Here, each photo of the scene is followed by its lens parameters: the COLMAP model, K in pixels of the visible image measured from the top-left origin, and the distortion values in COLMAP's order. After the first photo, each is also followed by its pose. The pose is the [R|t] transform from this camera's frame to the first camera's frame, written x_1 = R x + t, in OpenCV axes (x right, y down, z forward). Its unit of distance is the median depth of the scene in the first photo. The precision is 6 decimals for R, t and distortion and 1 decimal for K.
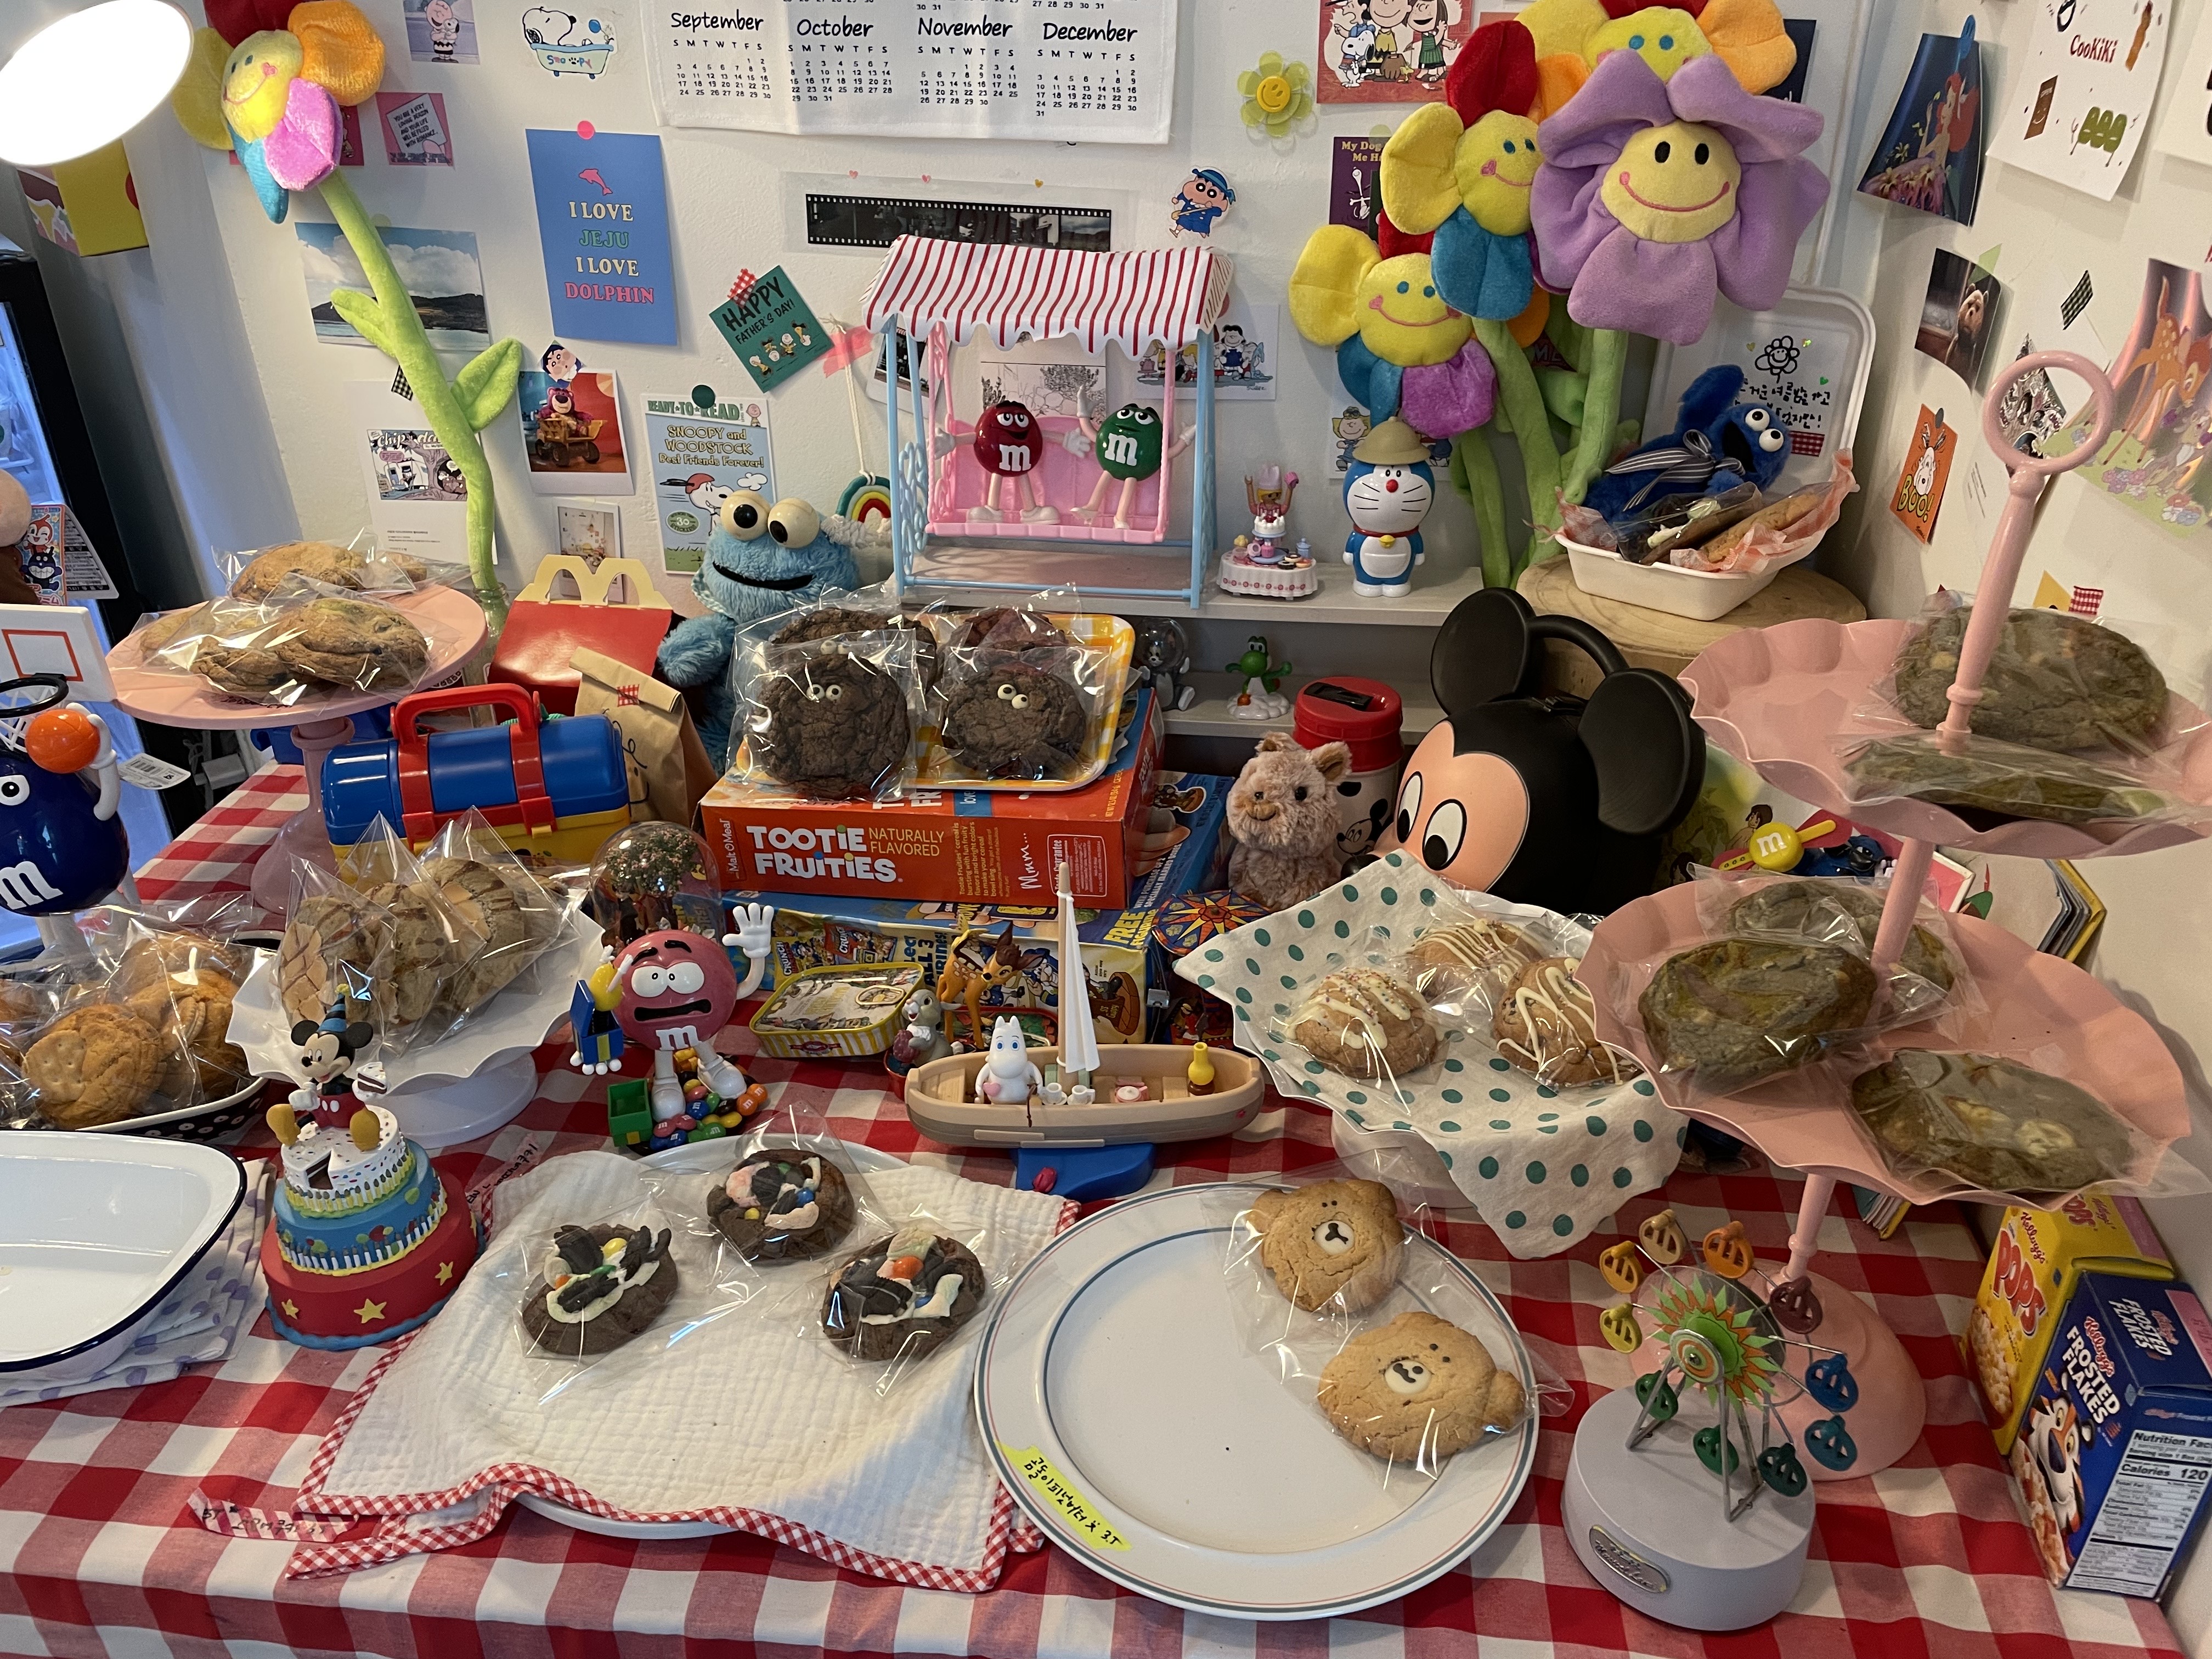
lens RADIAL K [[1666.0, 0, 1122.0], [0, 1666.0, 826.0], [0, 0, 1]] dist [0.106829, -0.149427]
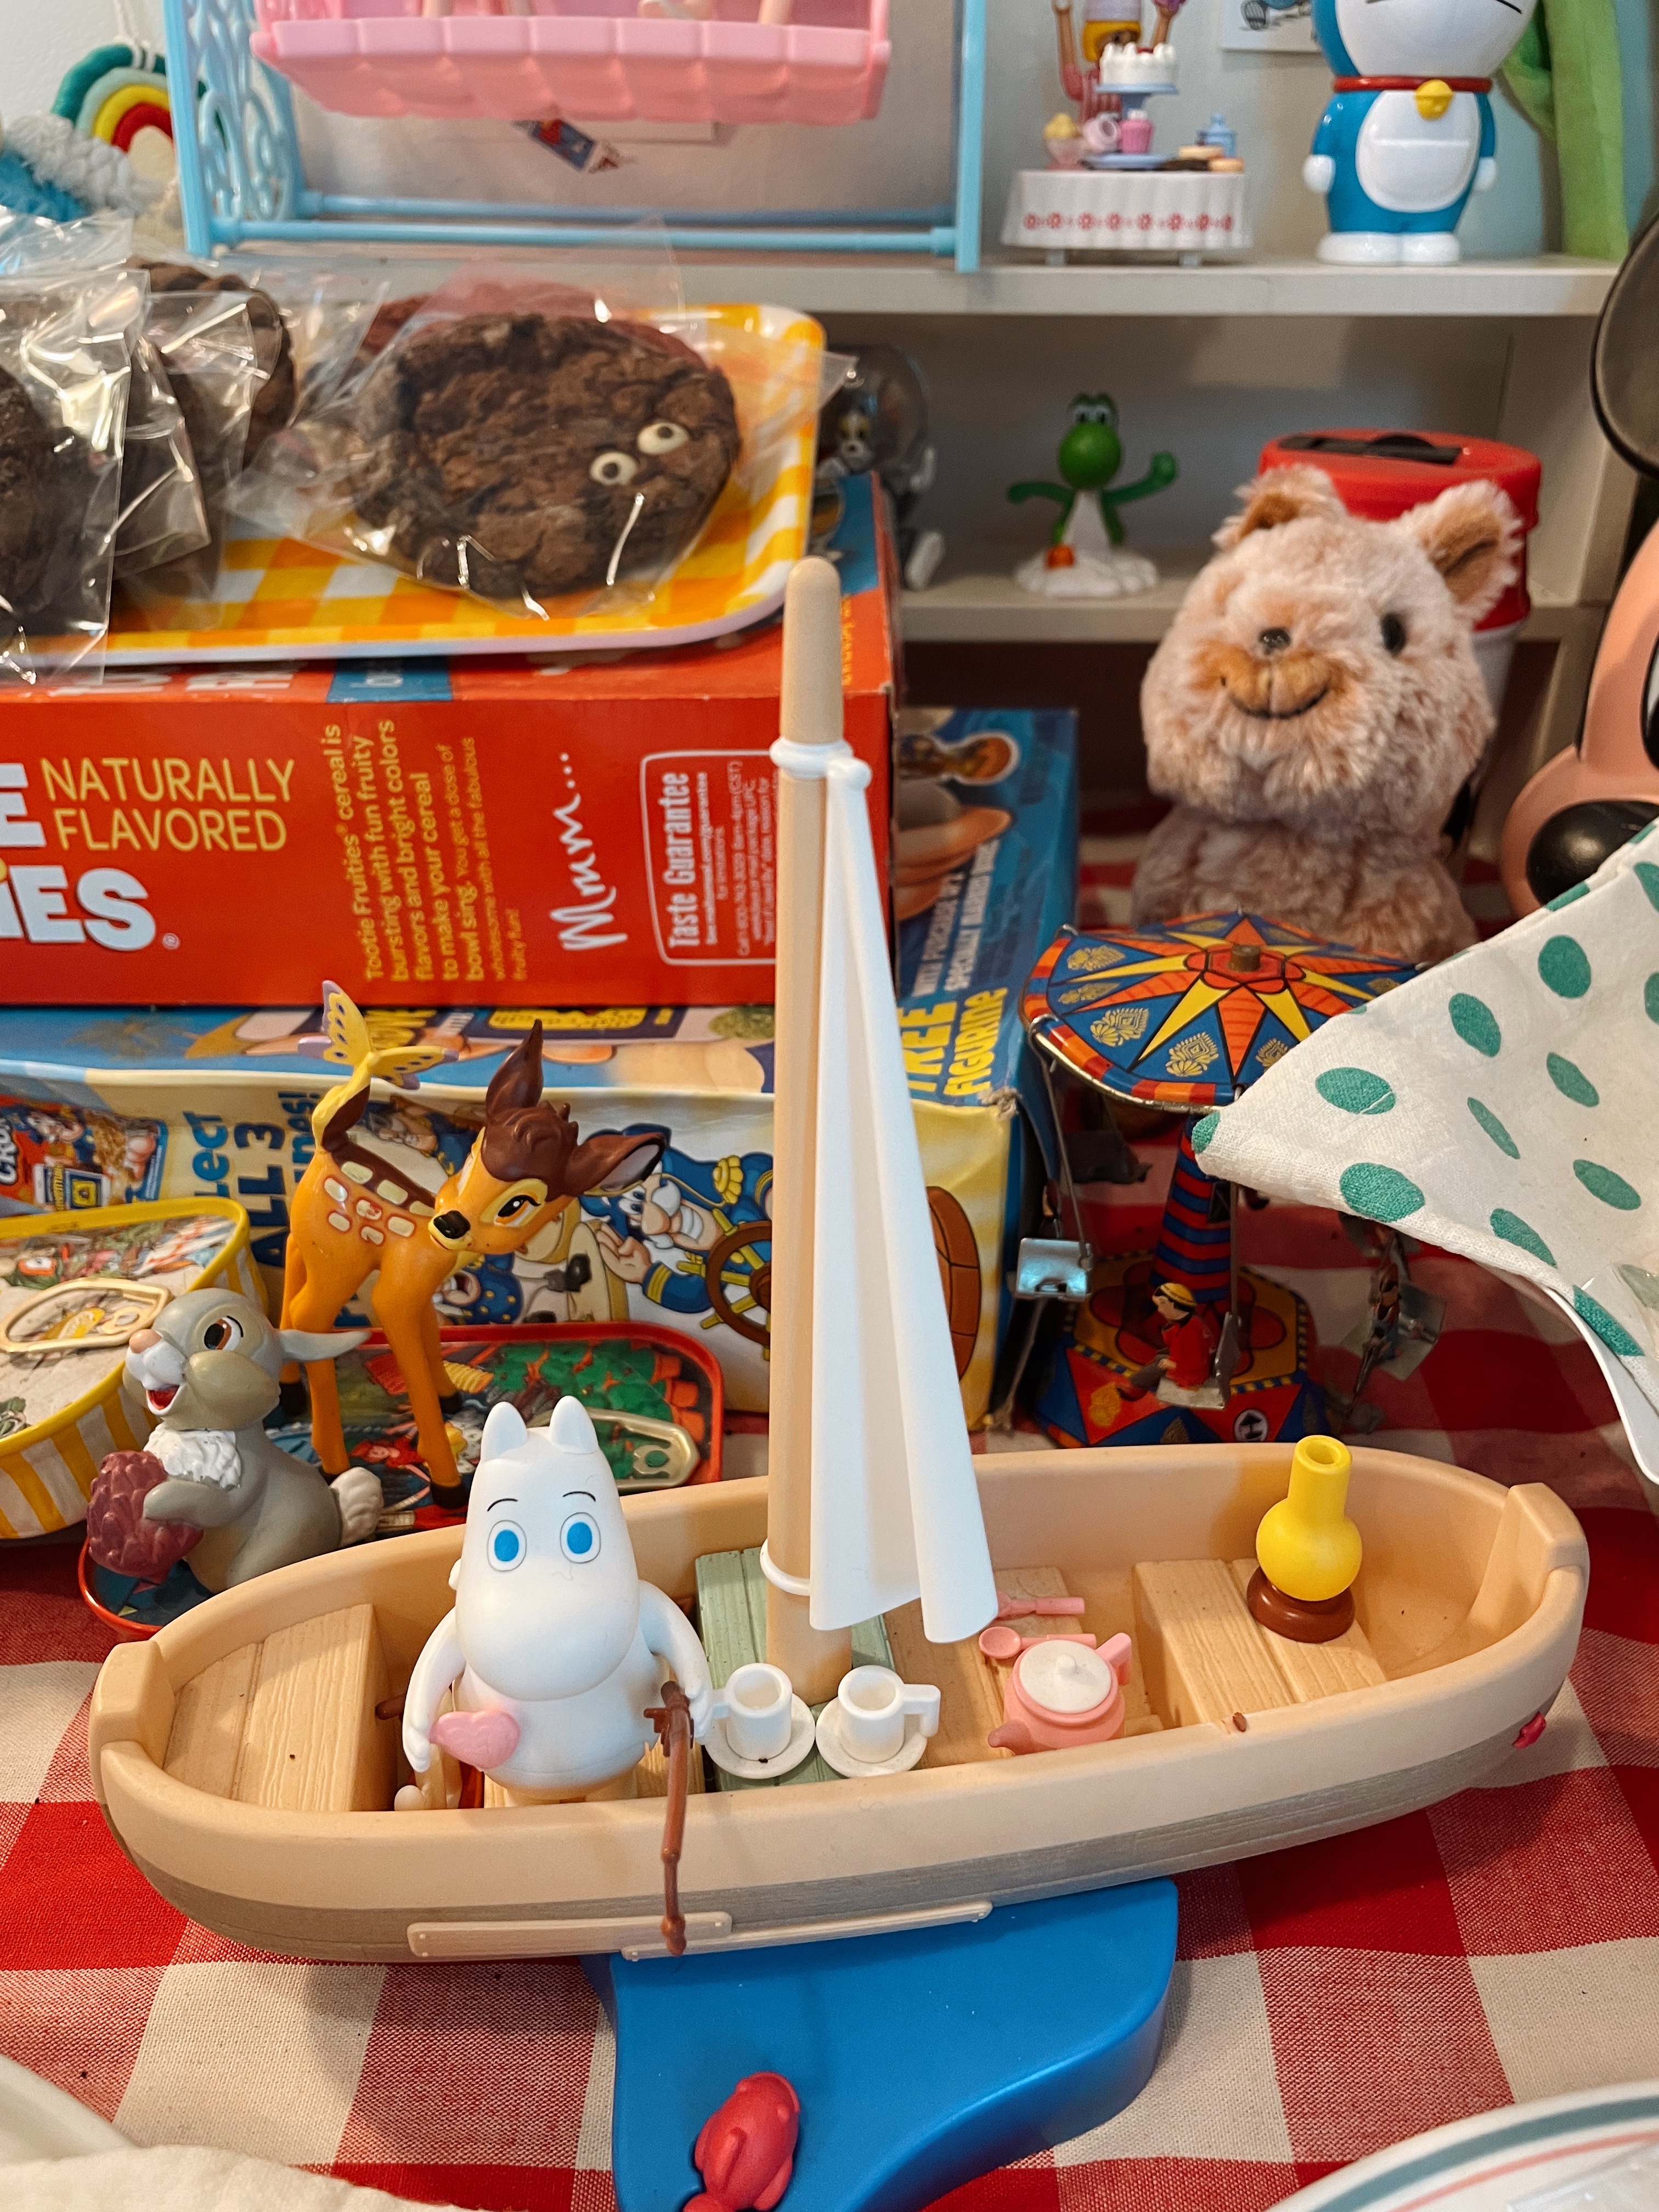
lens RADIAL K [[1698.3, 0, 839.3], [0, 1698.3, 1101.7], [0, 0, 1]] dist [0.021638, -0.003455]
pose [[0.992638, -0.048173, 0.111123, -0.046143], [0.046722, 0.998786, 0.015631, 0.065236], [-0.111741, -0.010324, 0.993684, 0.684496]]
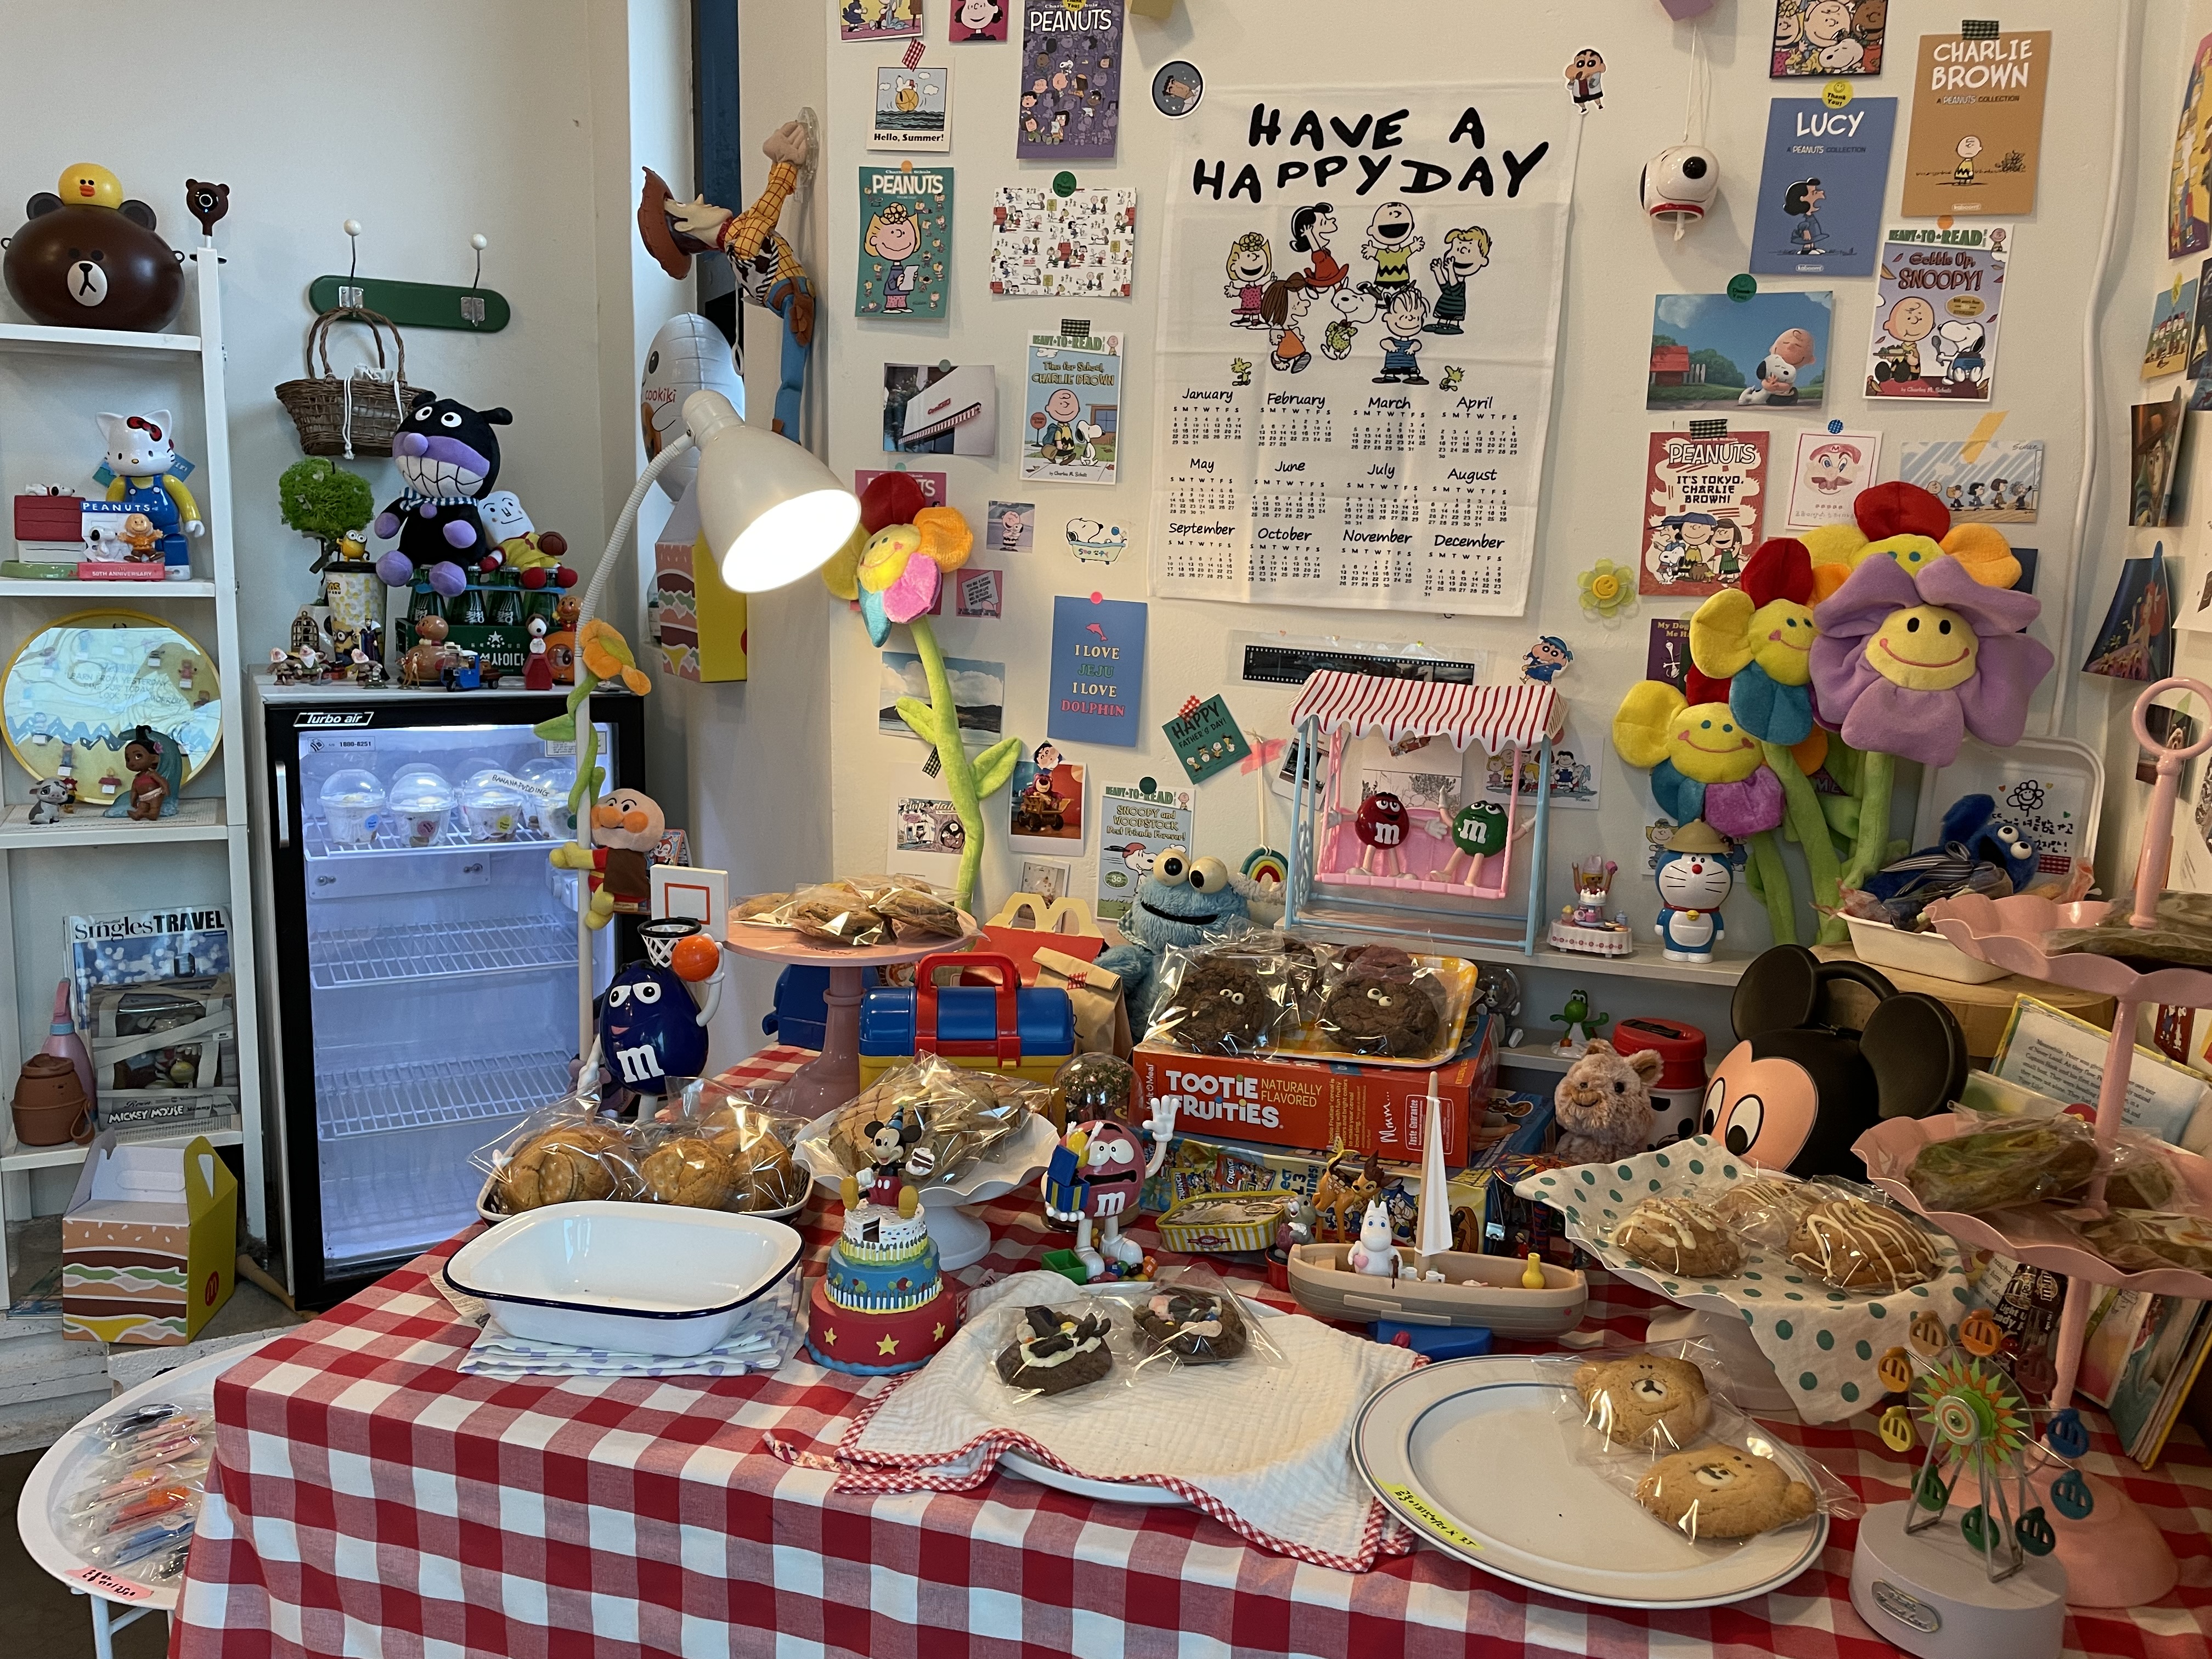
lens RADIAL K [[1674.2, 0, 1106.2], [0, 1674.2, 812.1], [0, 0, 1]] dist [0.083315, -0.112571]
pose [[0.981930, 0.064747, -0.177823, -0.055197], [-0.121031, 0.937214, -0.327079, 0.244538], [0.145481, 0.342691, 0.928115, -0.269293]]
